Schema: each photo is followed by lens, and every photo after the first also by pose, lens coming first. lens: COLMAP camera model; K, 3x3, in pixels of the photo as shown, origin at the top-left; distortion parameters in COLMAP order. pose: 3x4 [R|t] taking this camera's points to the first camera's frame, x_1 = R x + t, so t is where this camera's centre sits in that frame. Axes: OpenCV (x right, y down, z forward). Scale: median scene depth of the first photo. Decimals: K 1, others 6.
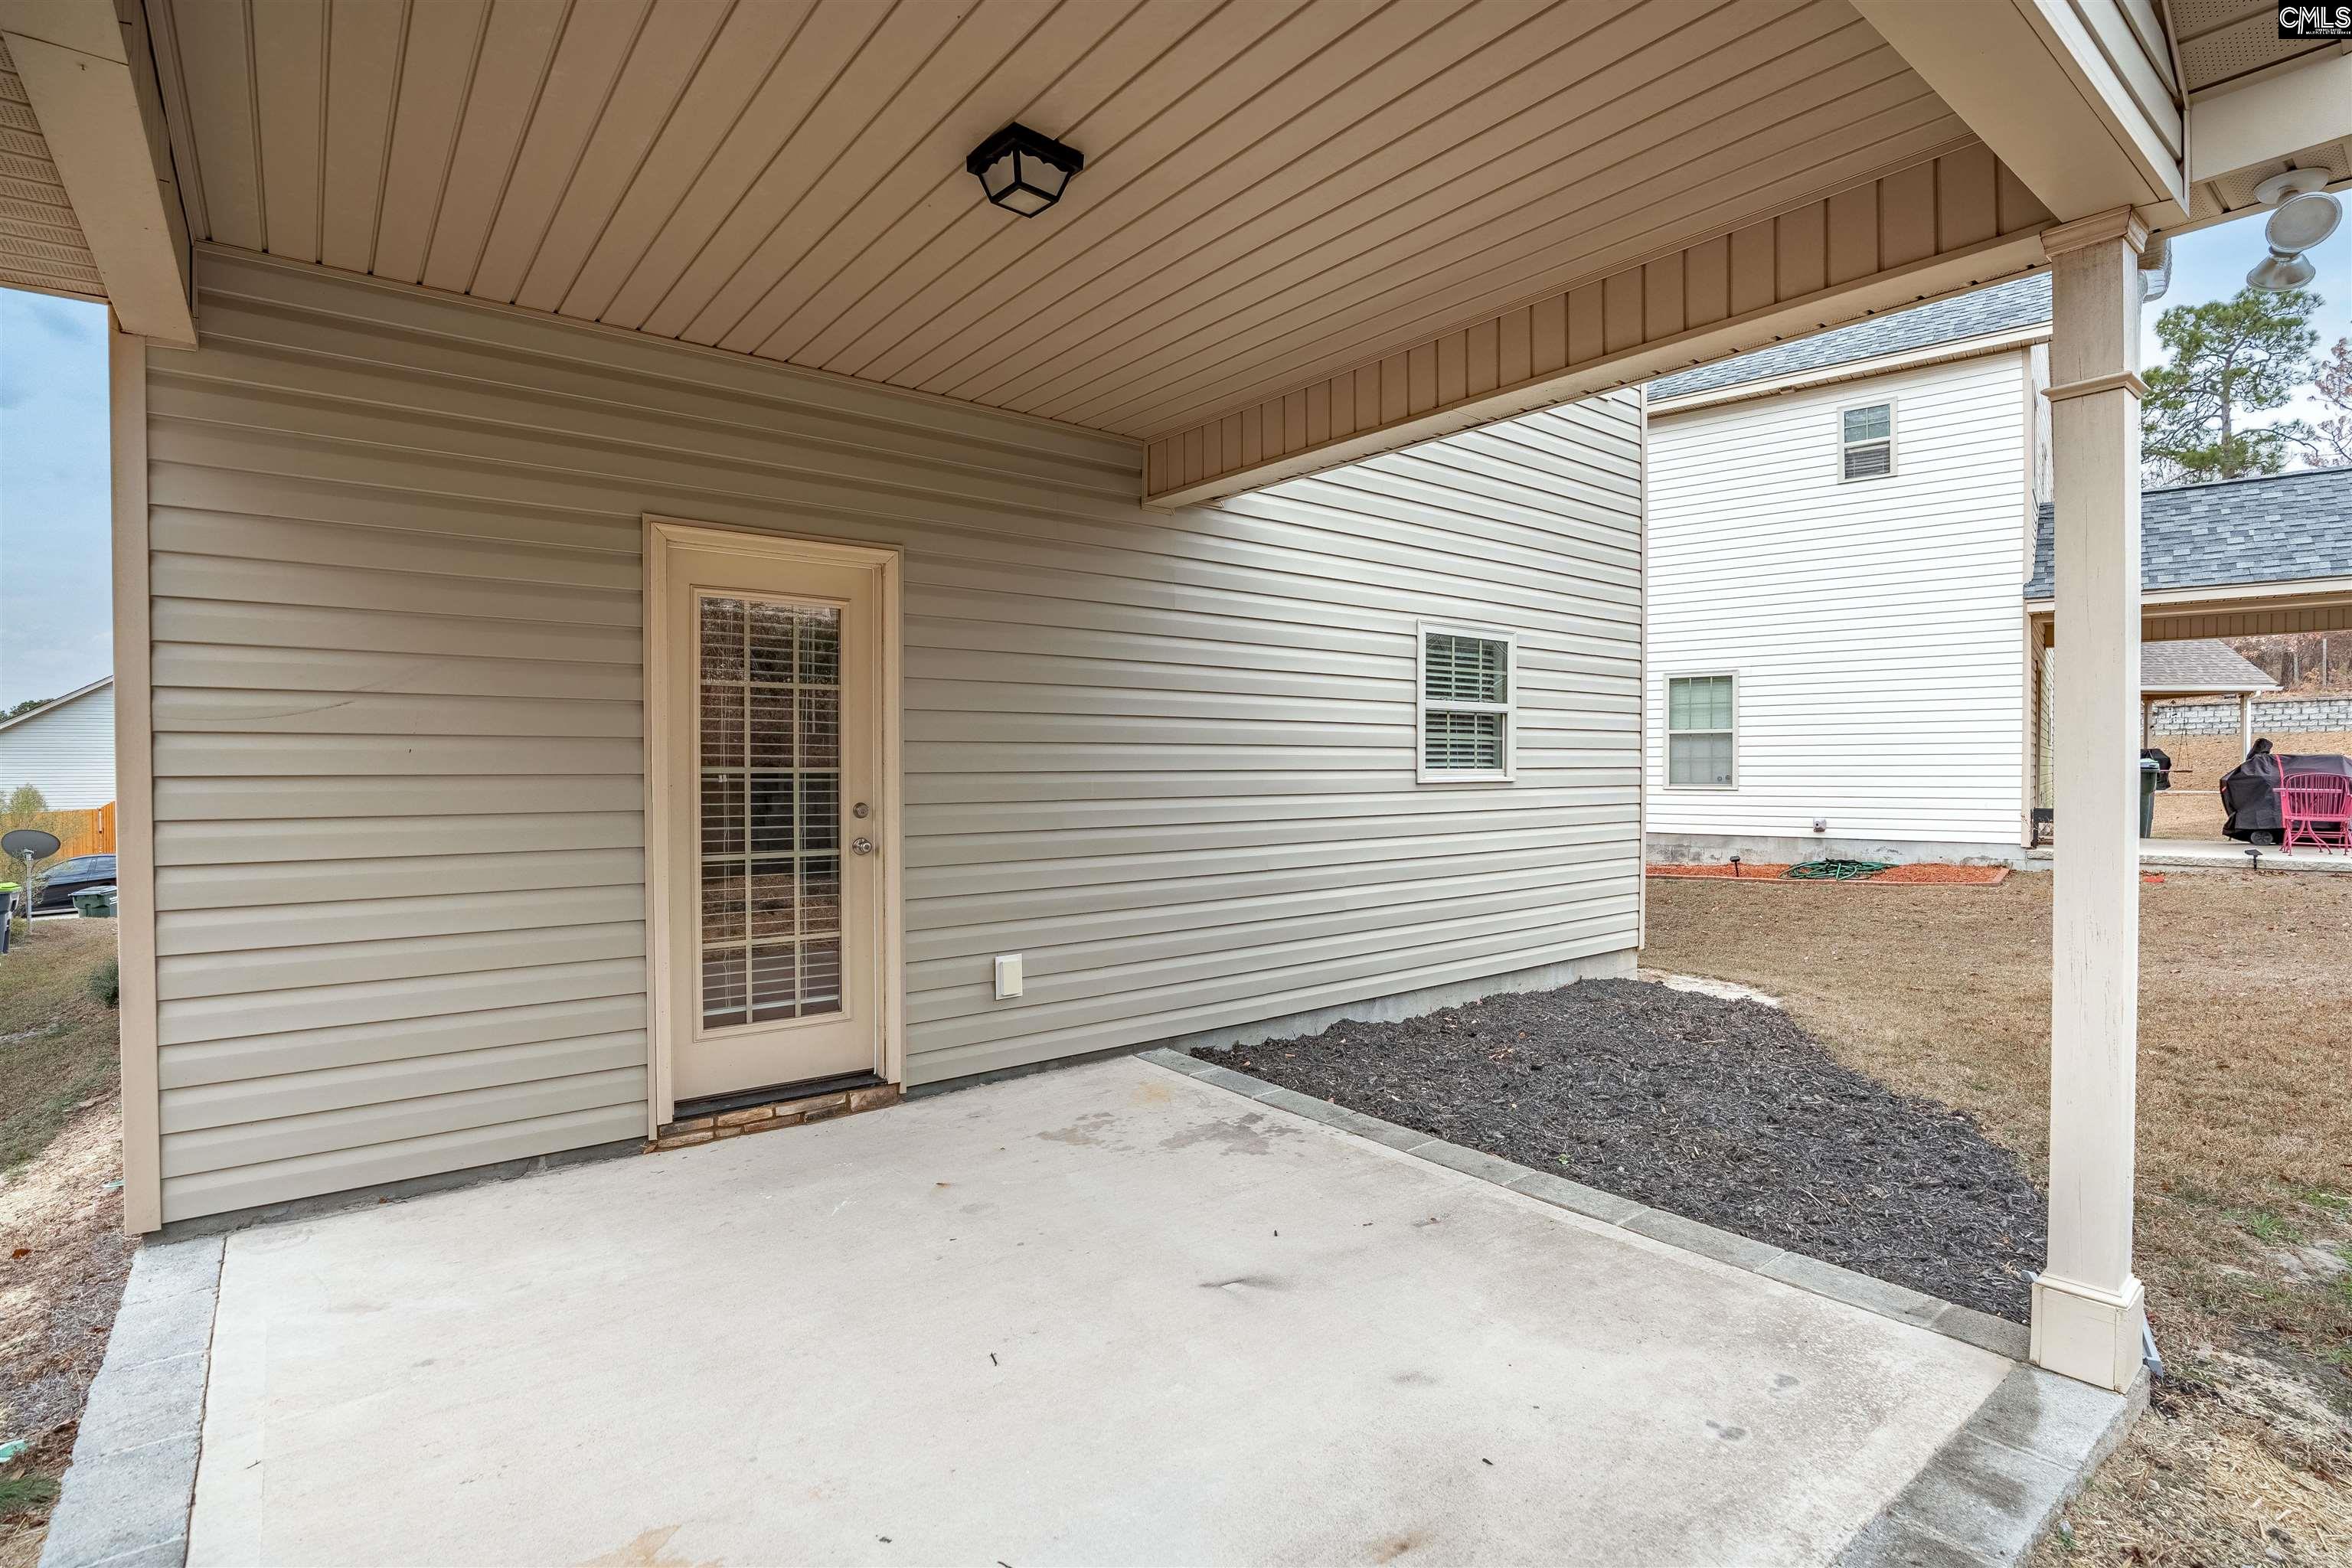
lens RADIAL K [[1135.7, 0, 1189.3], [0, 1135.7, 780.0], [0, 0, 1]] dist [-0.030779, 0.001361]
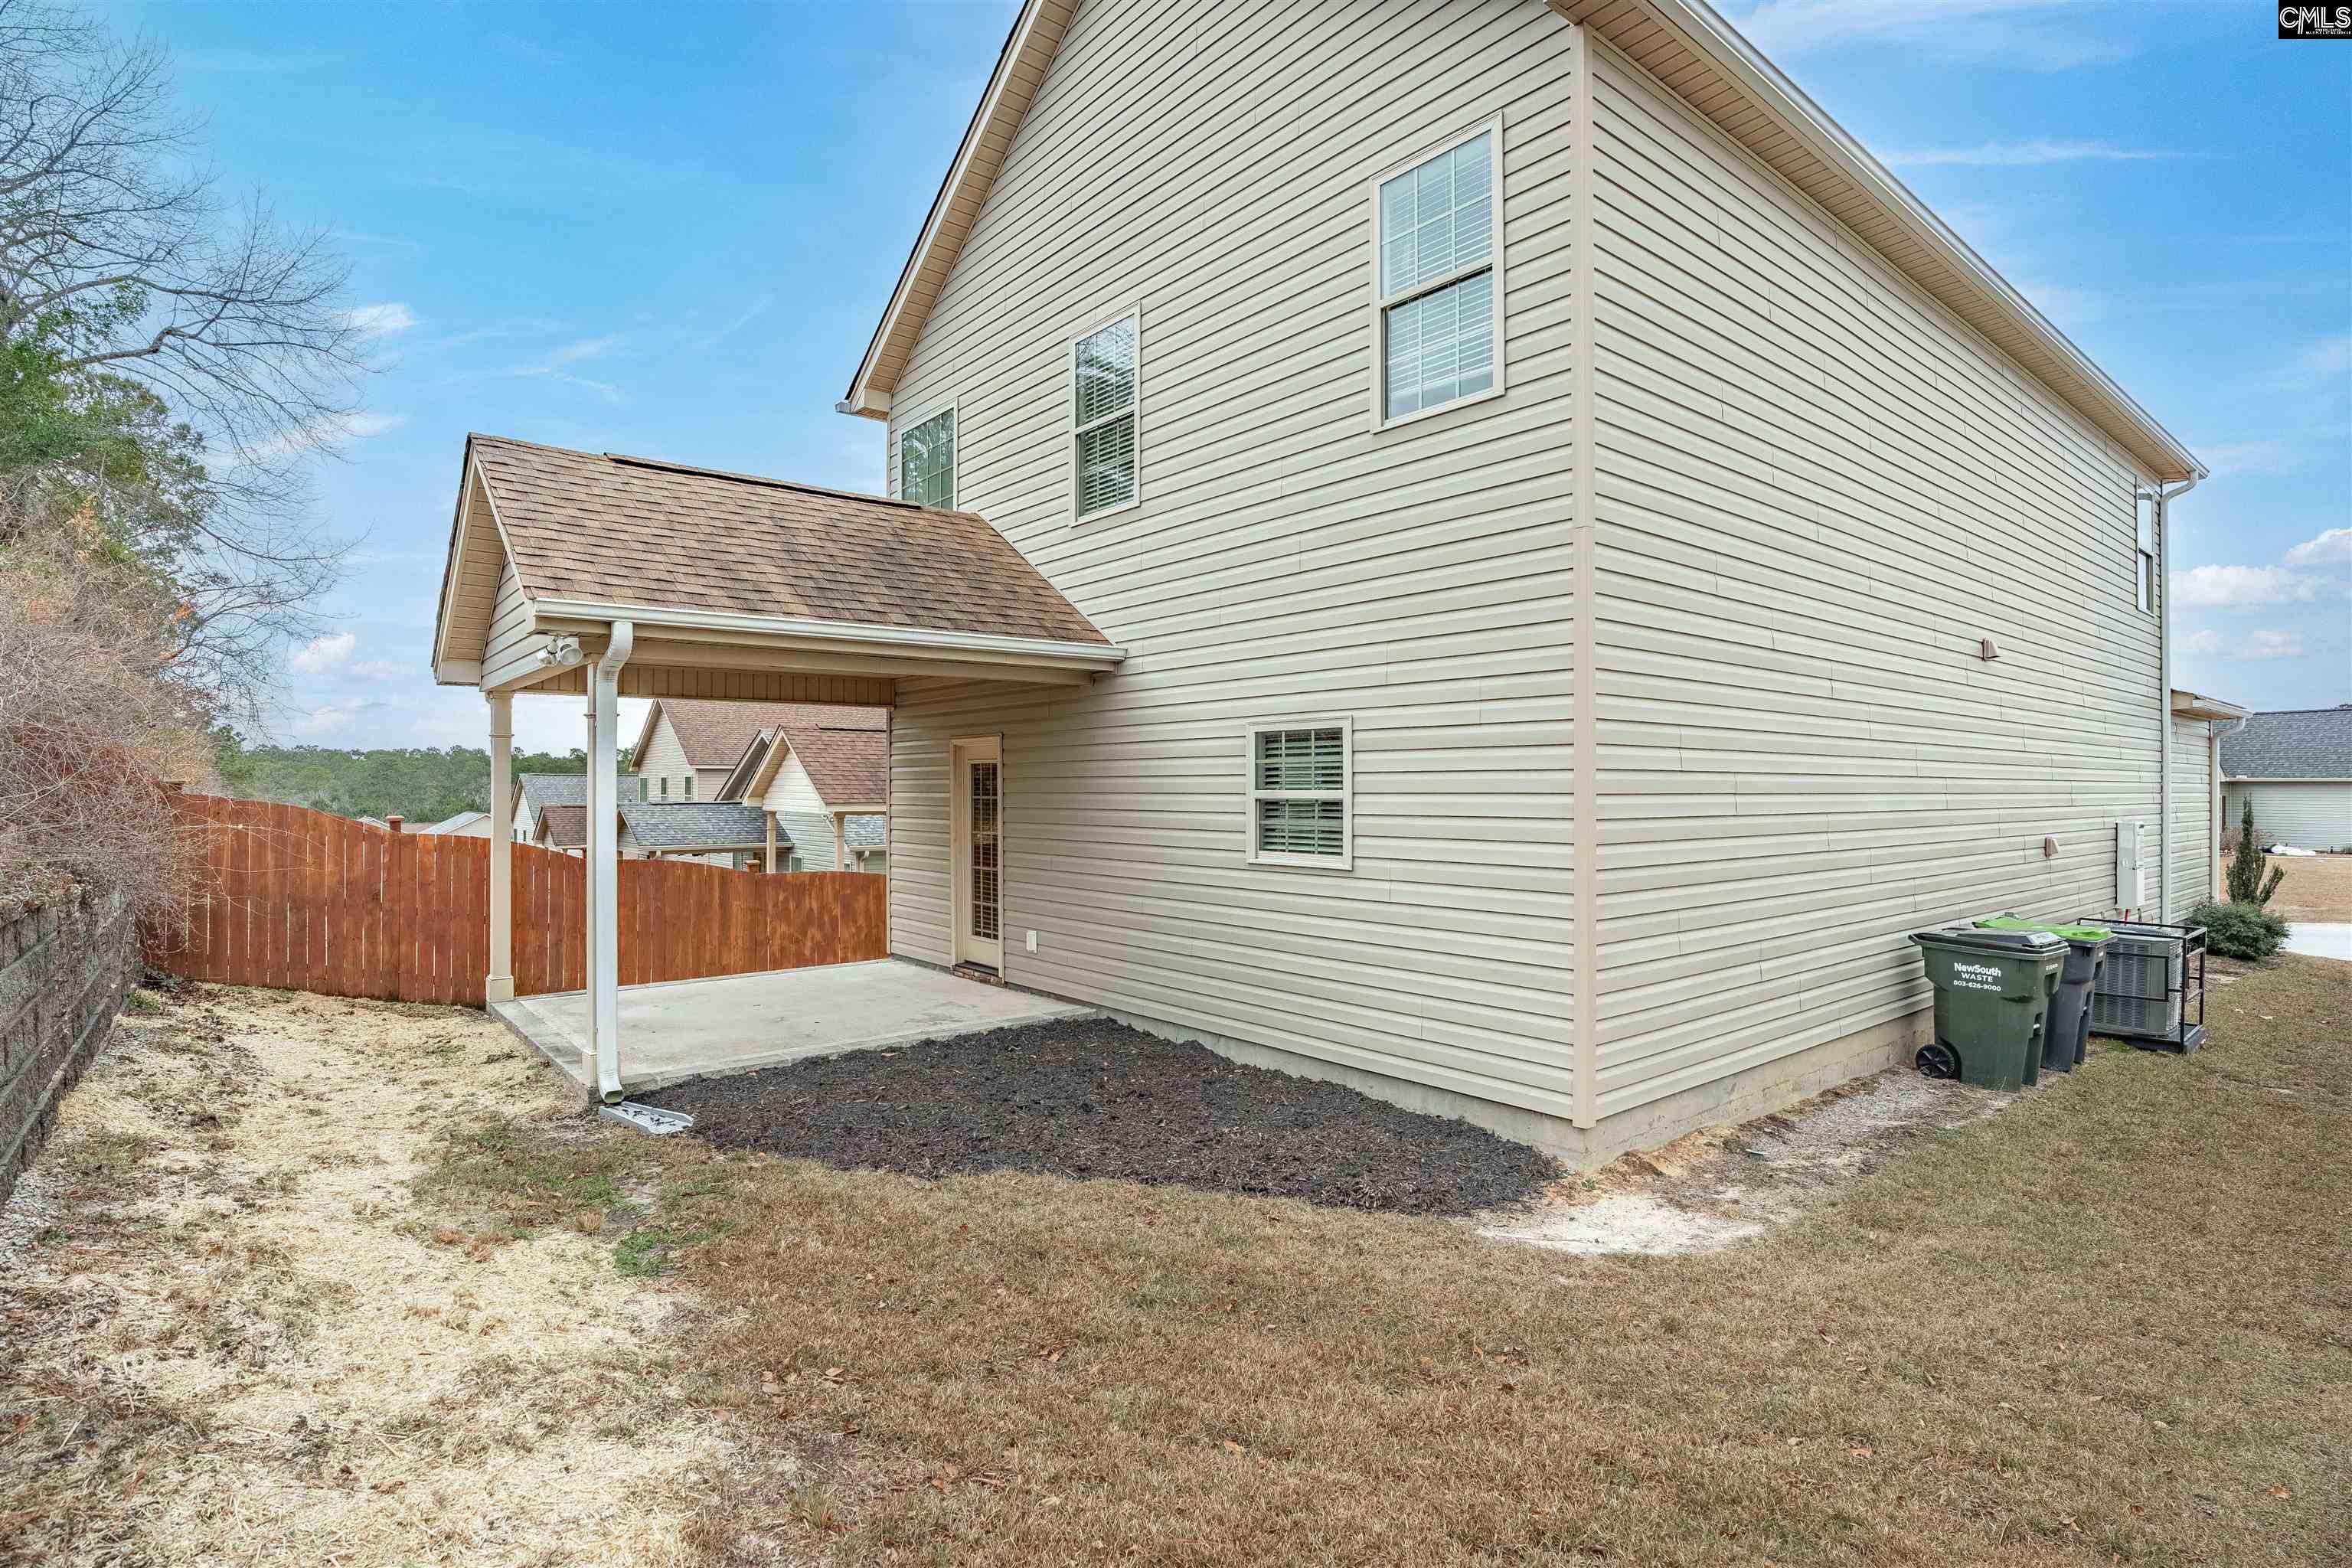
lens RADIAL K [[1135.7, 0, 1175.9], [0, 1135.7, 786.0], [0, 0, 1]] dist [-0.030779, 0.001361]
pose [[0.018720, 0.001195, -0.999824, 1.861250], [-0.008926, 0.999960, 0.001028, -0.104230], [0.999785, 0.008905, 0.018730, 1.238845]]
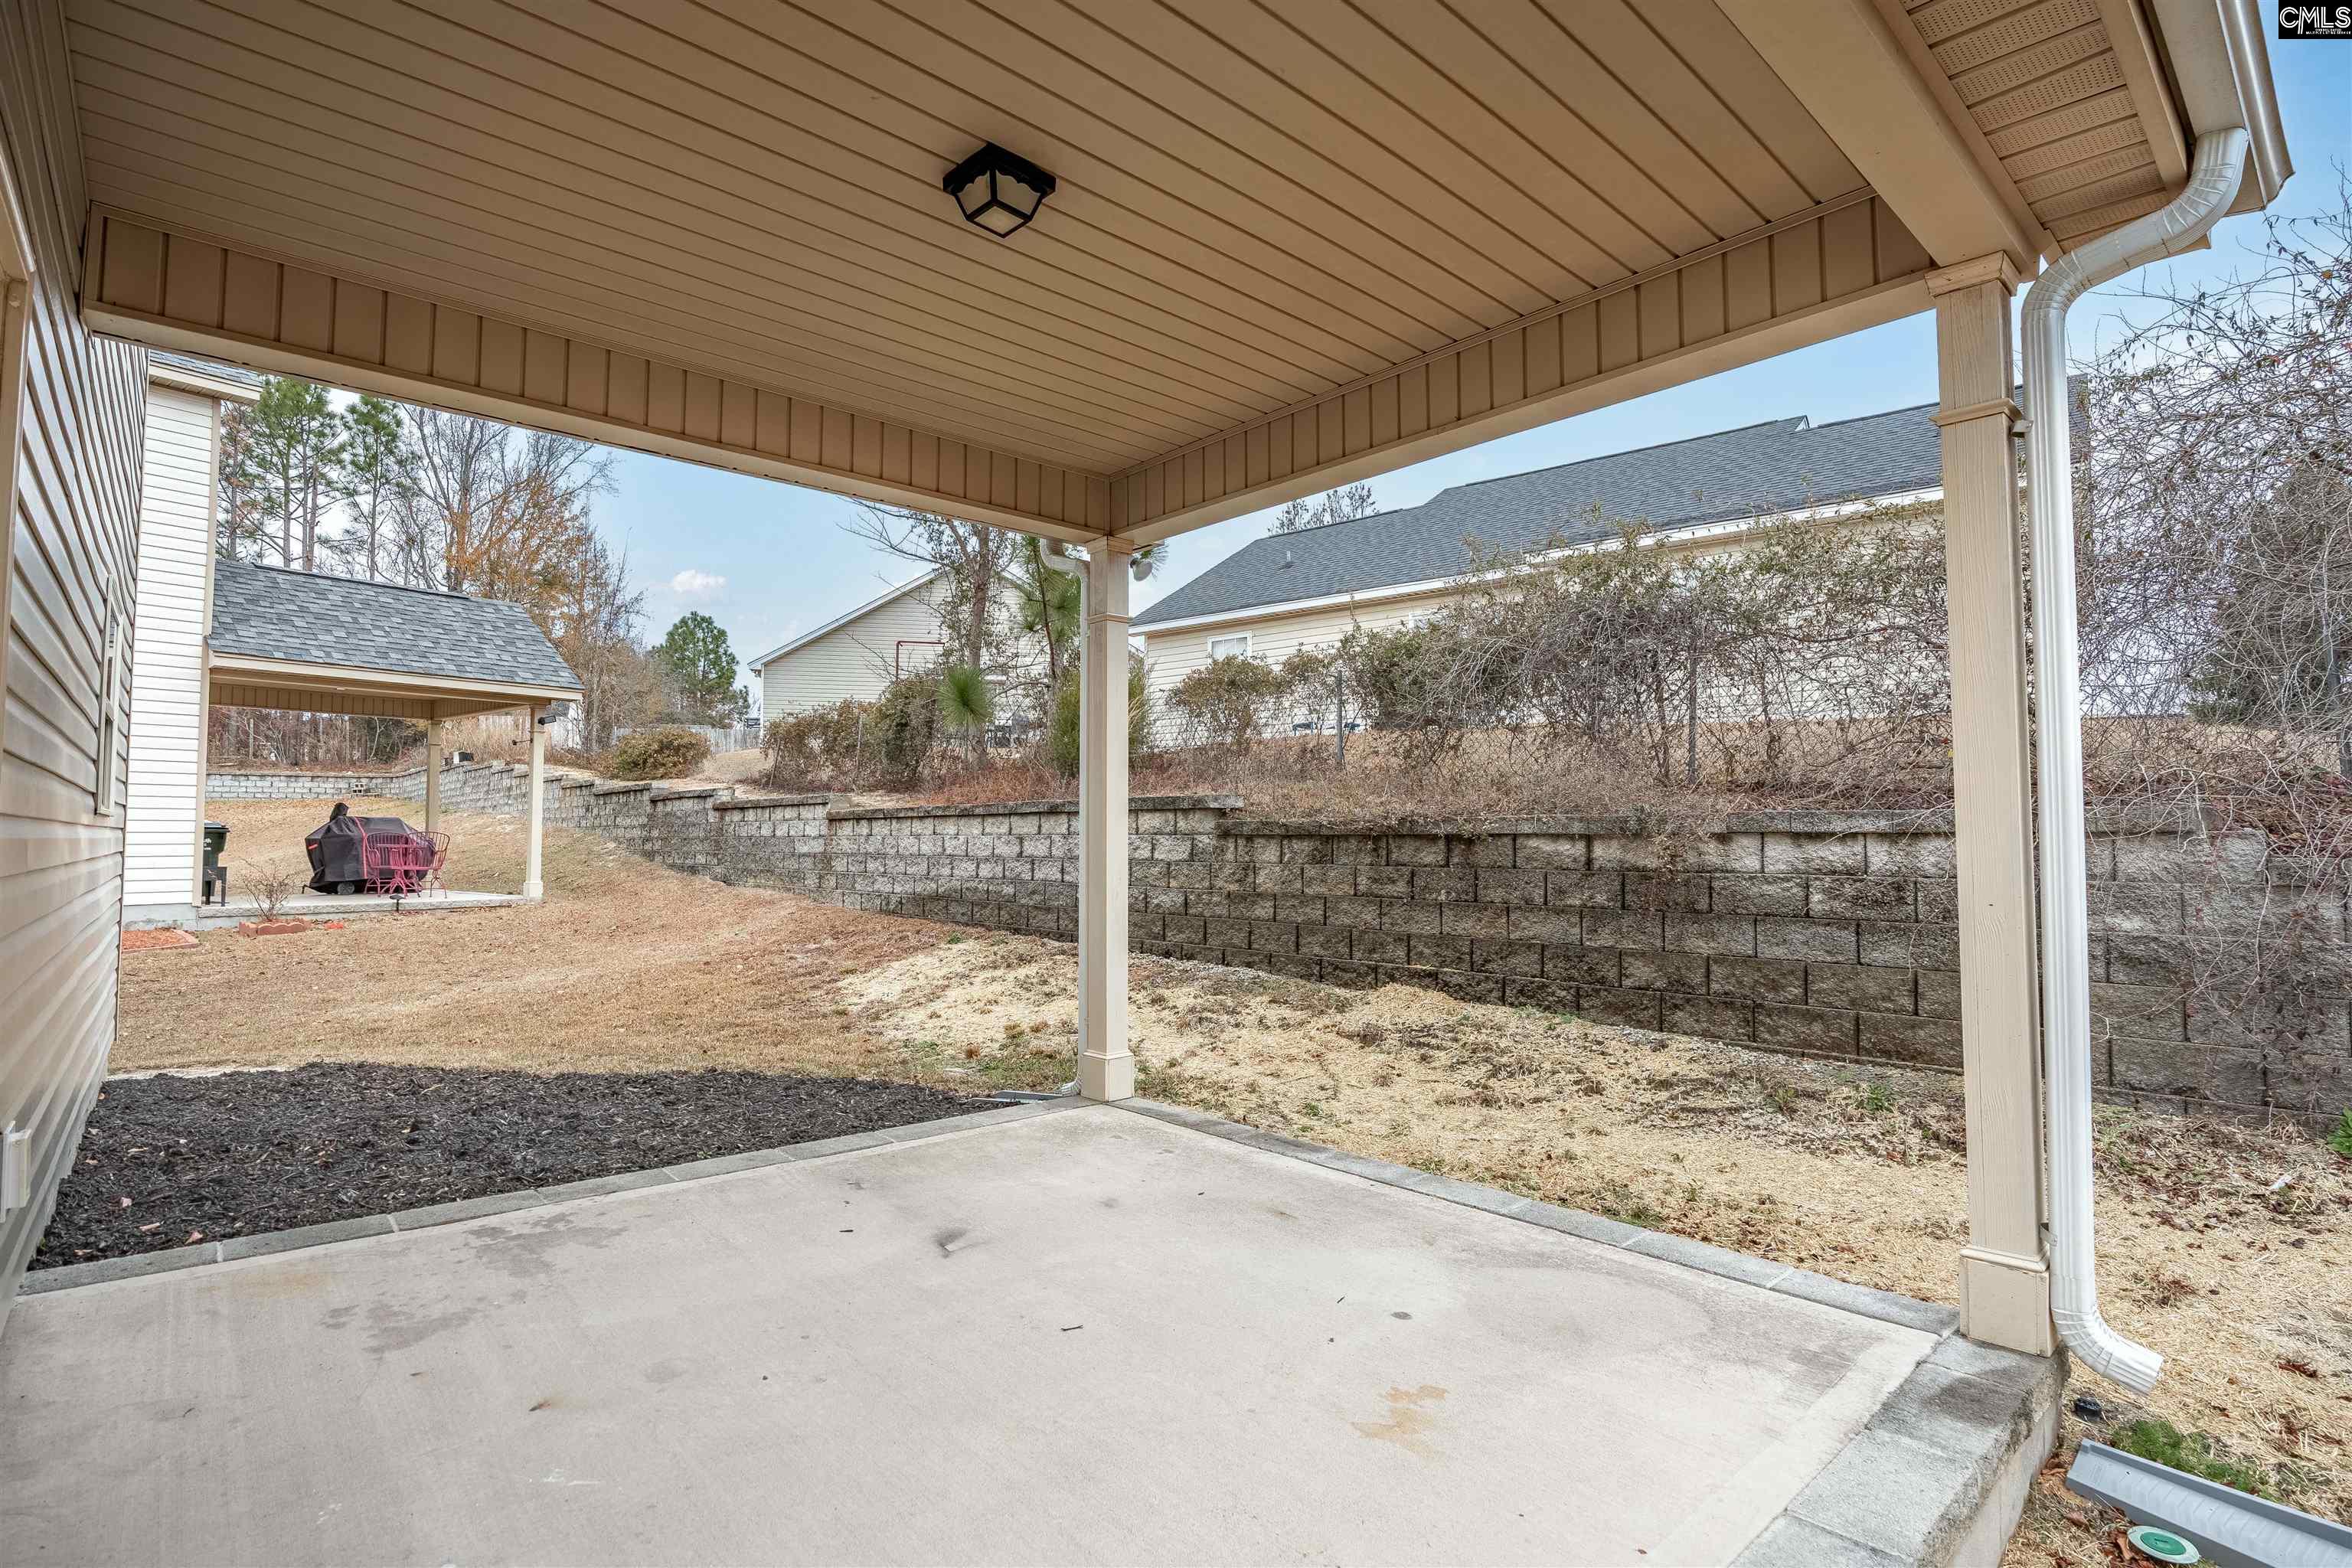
lens RADIAL K [[1135.7, 0, 1186.2], [0, 1135.7, 790.2], [0, 0, 1]] dist [-0.030779, 0.001361]
pose [[-0.062783, 0.046001, 0.996967, -0.749112], [0.012229, 0.998898, -0.045320, 0.039637], [-0.997952, 0.009347, -0.063276, 0.576130]]
